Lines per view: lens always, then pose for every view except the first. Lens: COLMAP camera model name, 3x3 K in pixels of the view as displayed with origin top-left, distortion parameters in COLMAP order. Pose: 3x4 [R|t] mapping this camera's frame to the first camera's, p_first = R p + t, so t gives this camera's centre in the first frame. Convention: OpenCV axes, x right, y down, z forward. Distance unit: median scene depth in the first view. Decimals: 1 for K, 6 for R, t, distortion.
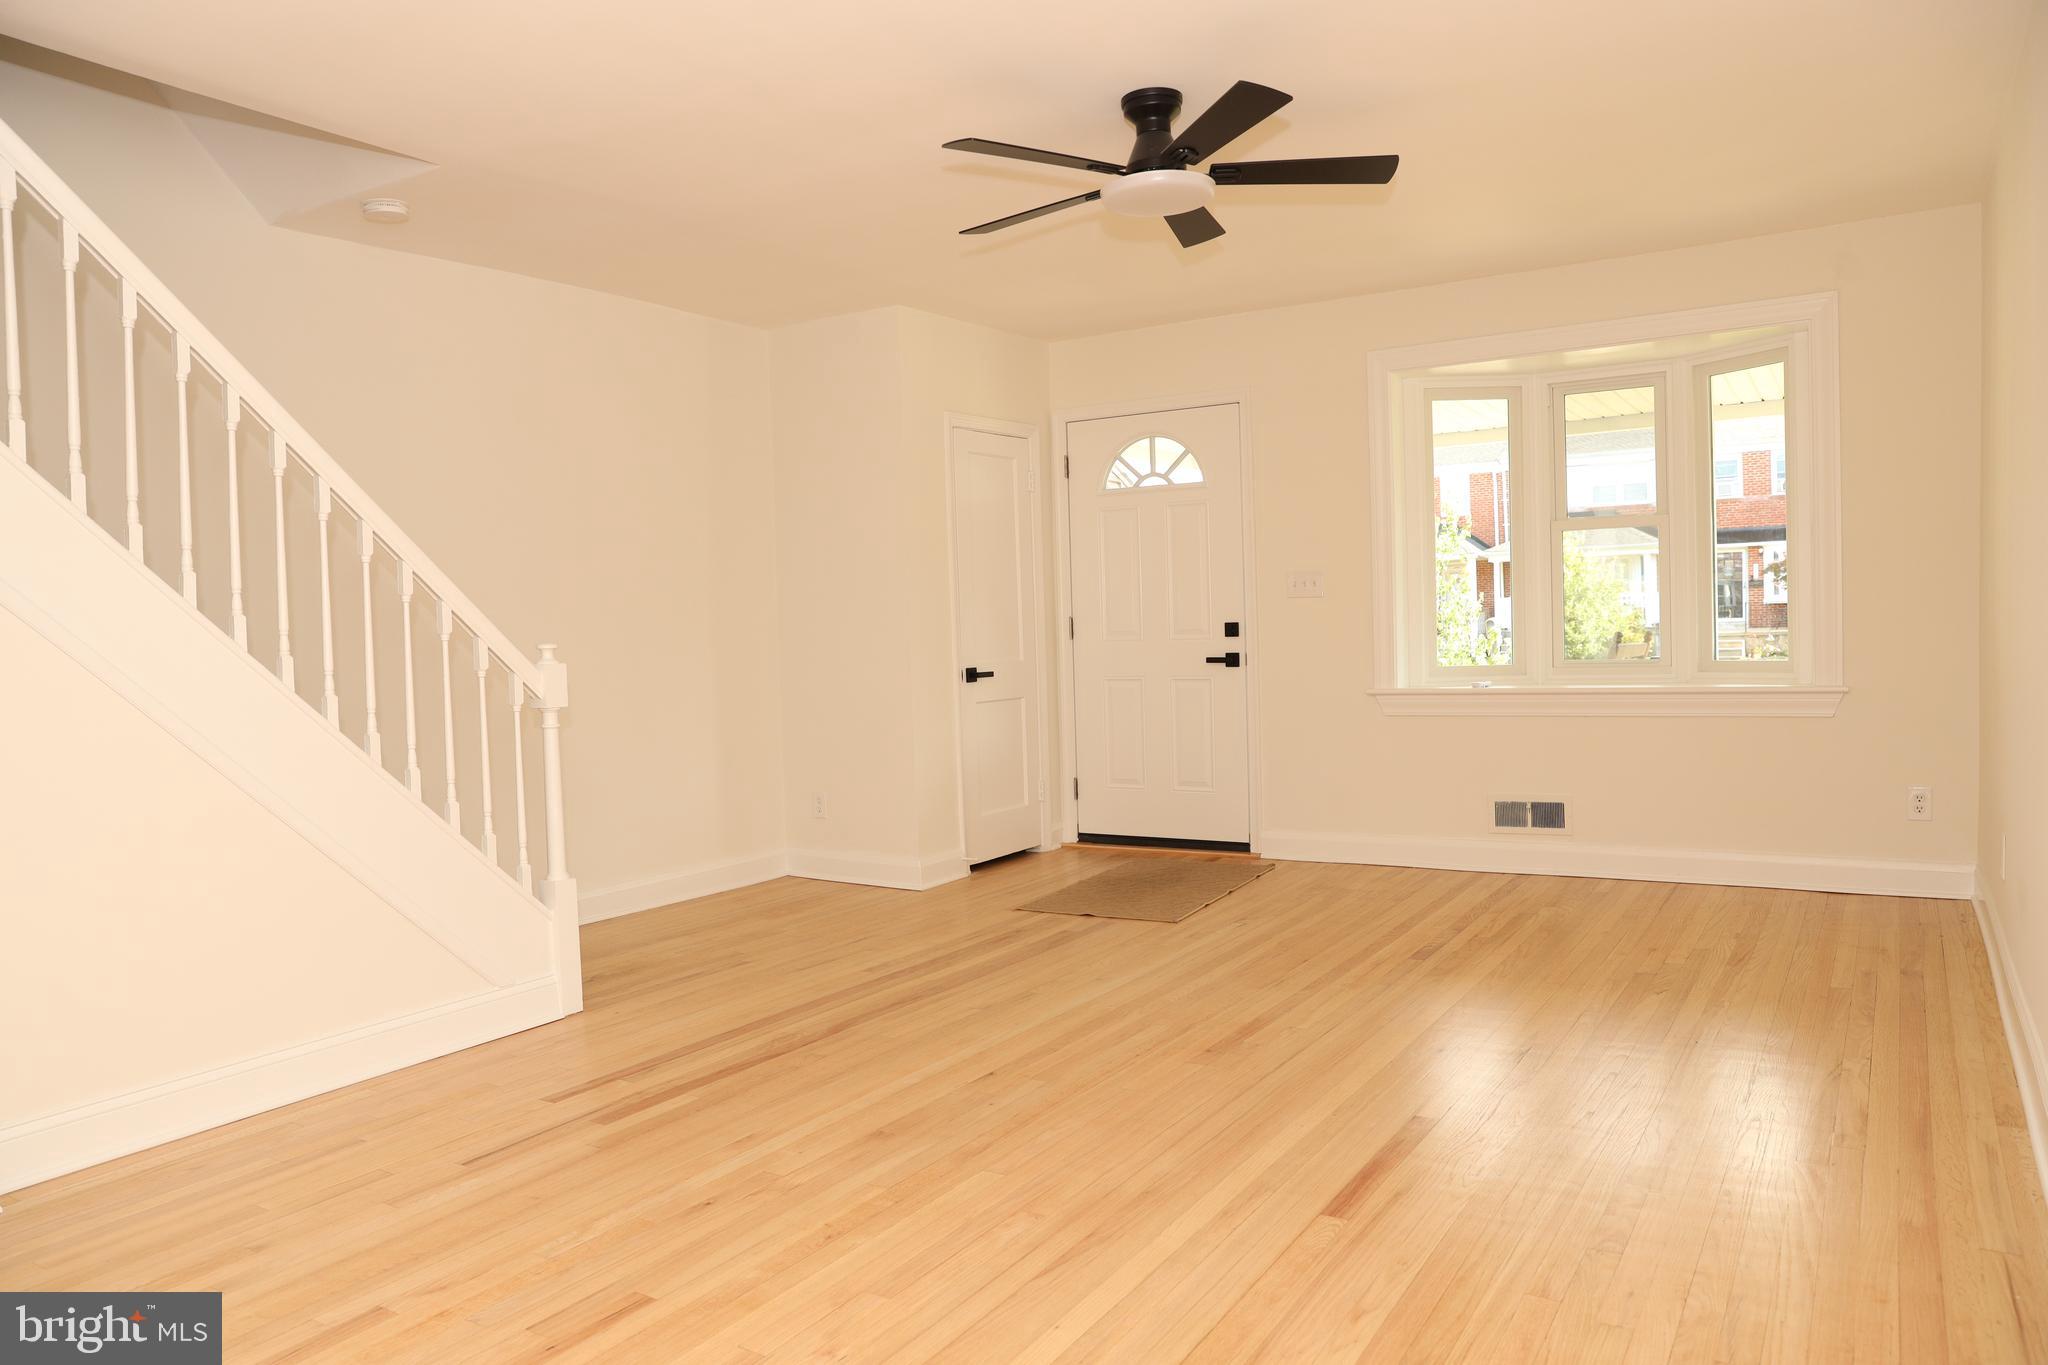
lens RADIAL K [[1401.4, 0, 1015.6], [0, 1401.4, 690.6], [0, 0, 1]] dist [-0.109161, 0.093590]
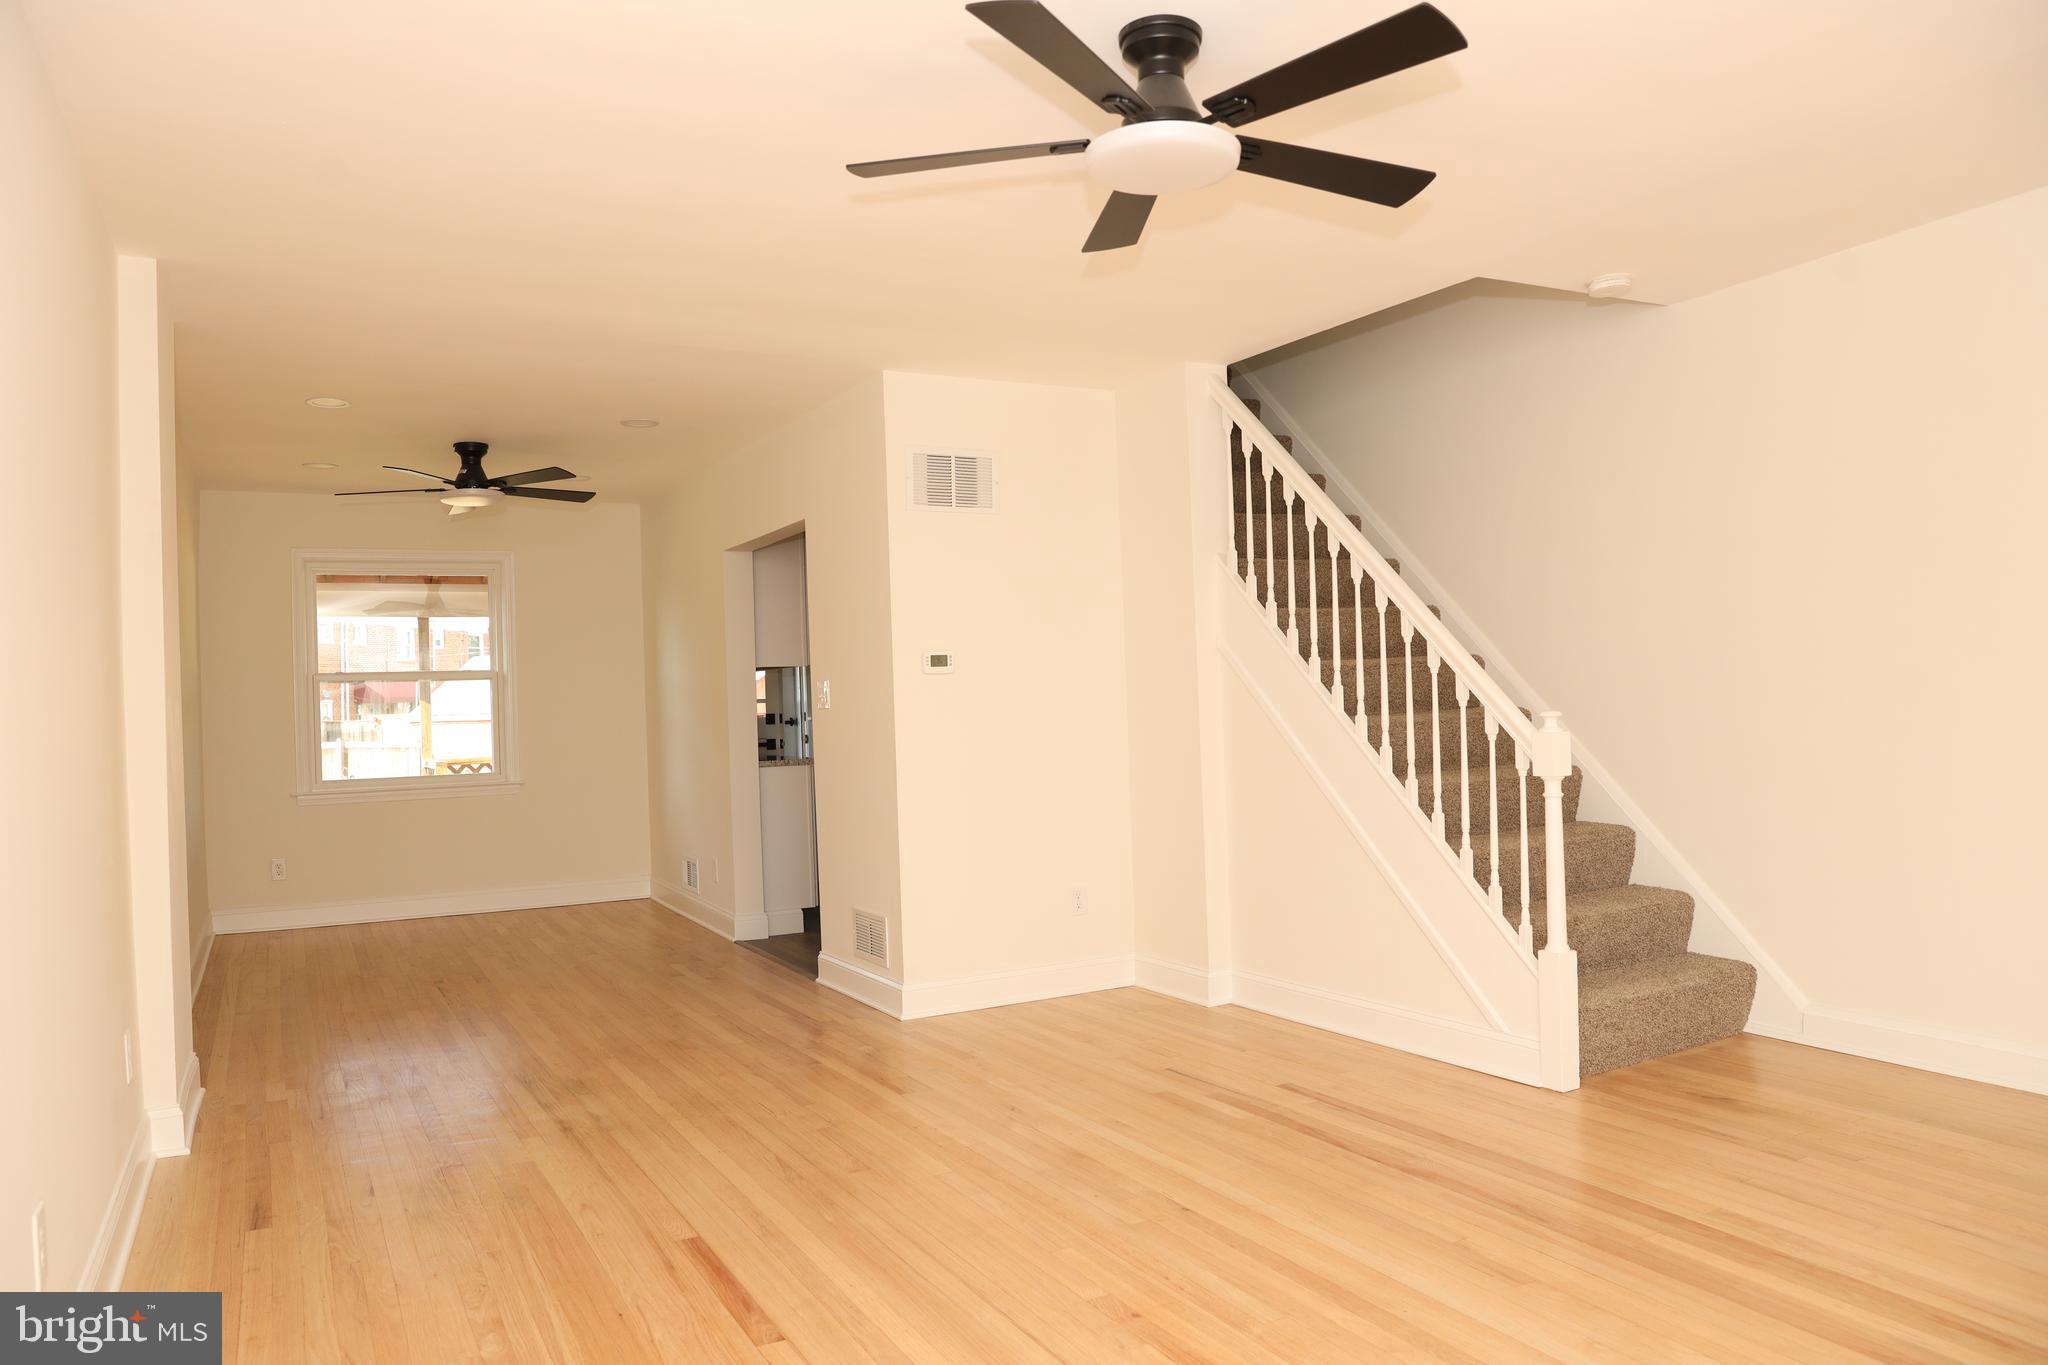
lens RADIAL K [[1401.4, 0, 1015.6], [0, 1401.4, 690.6], [0, 0, 1]] dist [-0.109161, 0.093590]
pose [[-0.483609, 0.045519, -0.874100, 0.517819], [0.010639, 0.998879, 0.046130, -0.071813], [0.875220, 0.013009, -0.483551, 0.838600]]
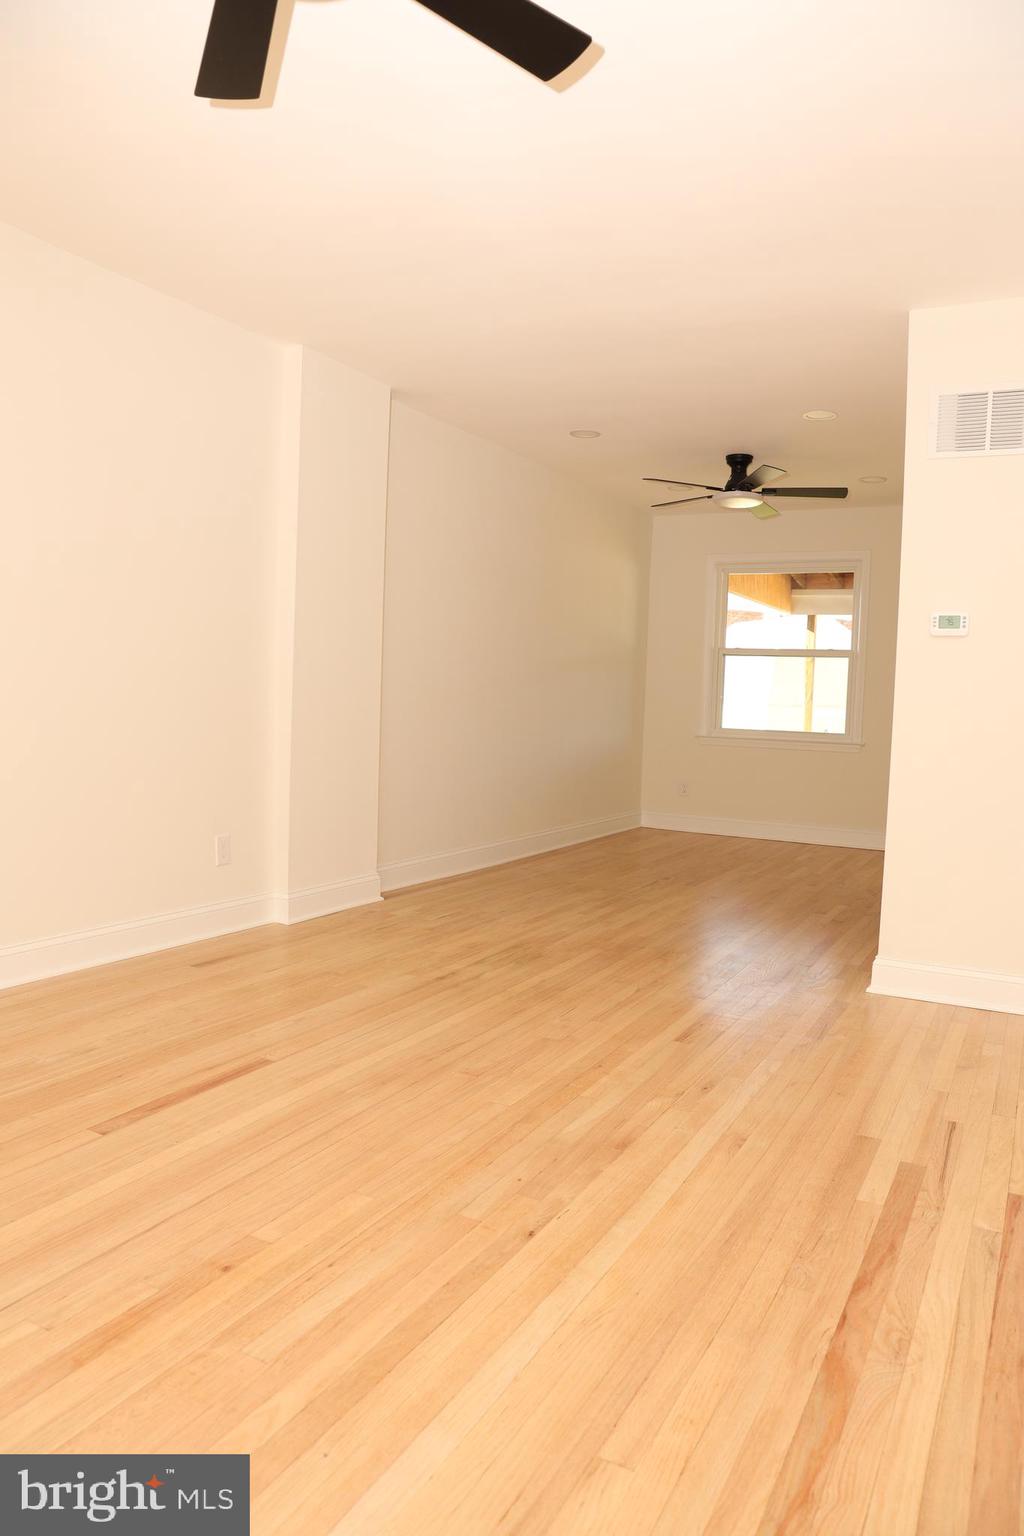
lens RADIAL K [[1051.0, 0, 512.0], [0, 1051.0, 768.0], [0, 0, 1]] dist [-0.109161, 0.093590]
pose [[-0.997108, 0.003702, -0.075902, 0.022408], [-0.005064, 0.993356, 0.114969, -0.030301], [0.075823, 0.115021, -0.990465, 0.961206]]
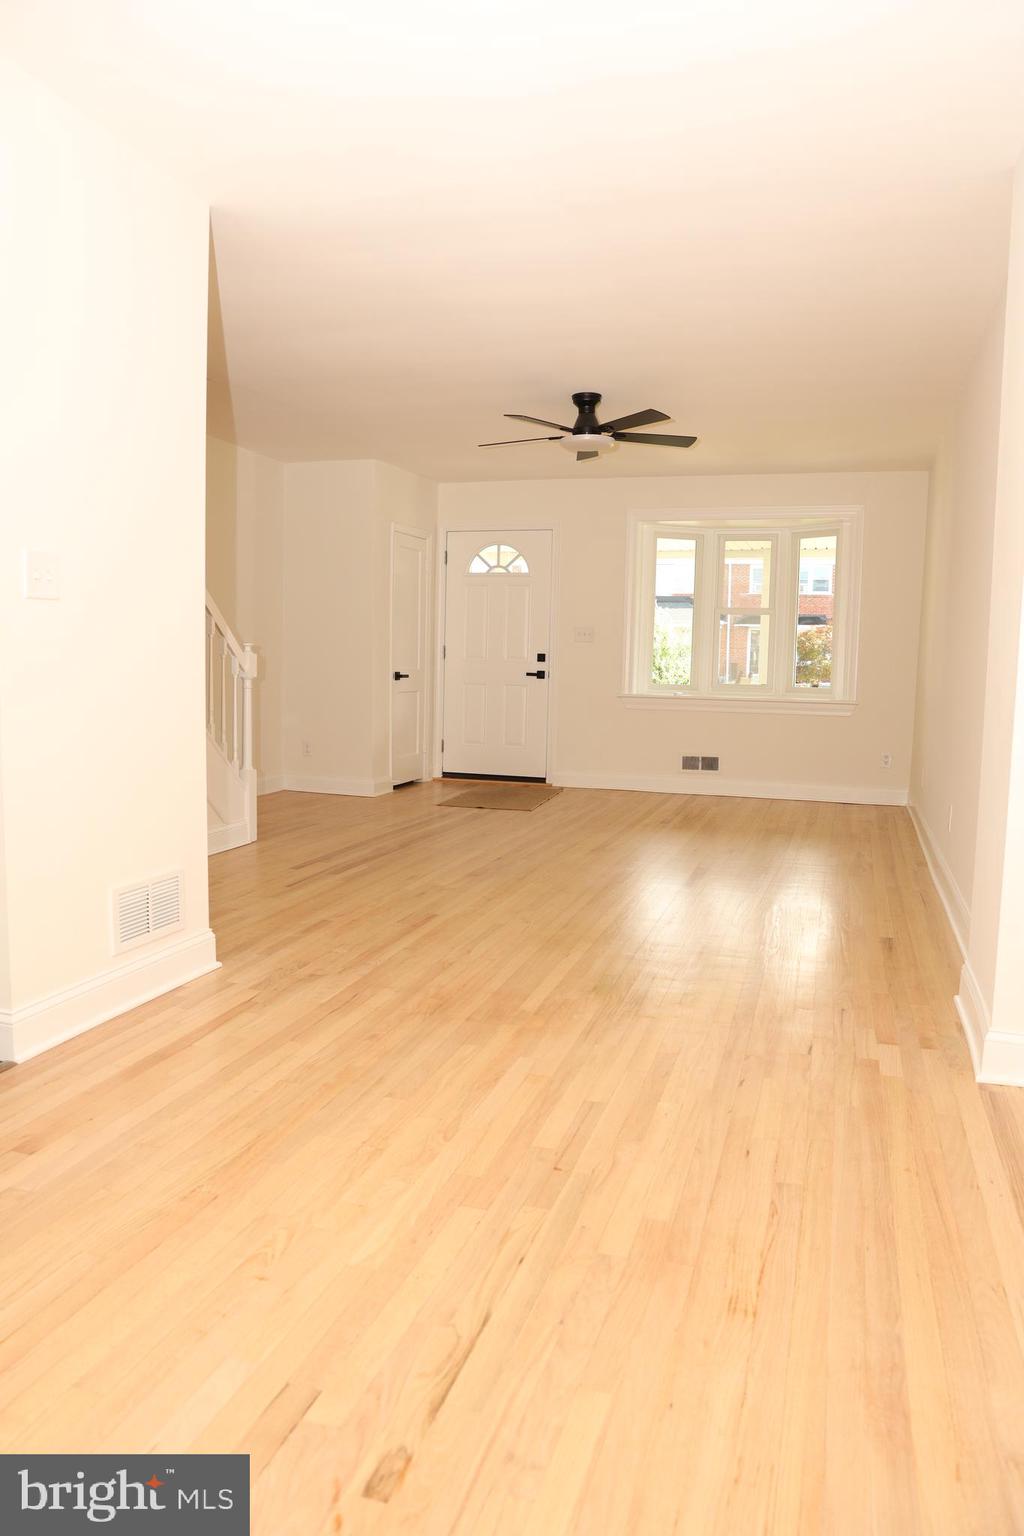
lens RADIAL K [[1051.0, 0, 512.0], [0, 1051.0, 768.0], [0, 0, 1]] dist [-0.109161, 0.093590]
pose [[0.965897, 0.026385, 0.257581, -0.259427], [-0.040607, 0.997921, 0.050050, 0.036414], [-0.255725, -0.058803, 0.964960, -0.336350]]
